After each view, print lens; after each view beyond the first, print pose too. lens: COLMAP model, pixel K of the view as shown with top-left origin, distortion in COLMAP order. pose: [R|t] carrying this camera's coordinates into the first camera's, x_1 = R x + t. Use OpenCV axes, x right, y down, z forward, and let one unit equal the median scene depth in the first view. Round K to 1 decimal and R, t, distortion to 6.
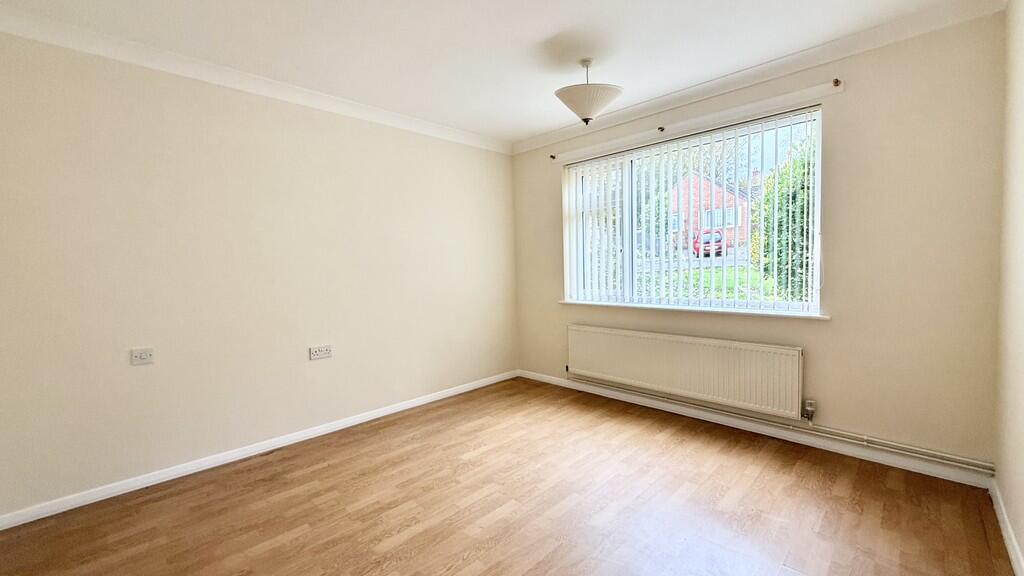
lens RADIAL K [[407.6, 0, 512.0], [0, 407.6, 288.0], [0, 0, 1]] dist [-0.000031, -0.000032]
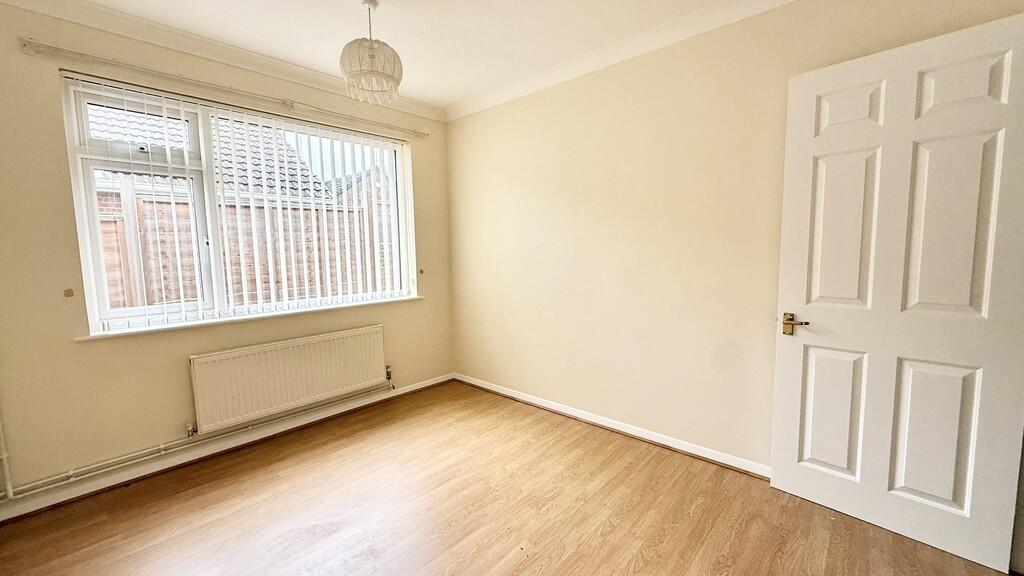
lens RADIAL K [[407.6, 0, 512.0], [0, 407.6, 288.0], [0, 0, 1]] dist [-0.000031, -0.000032]
pose [[-0.058377, -0.055709, 0.996739, -0.470242], [0.088495, 0.994222, 0.060752, -0.014863], [-0.994364, 0.091753, -0.053110, 0.496746]]
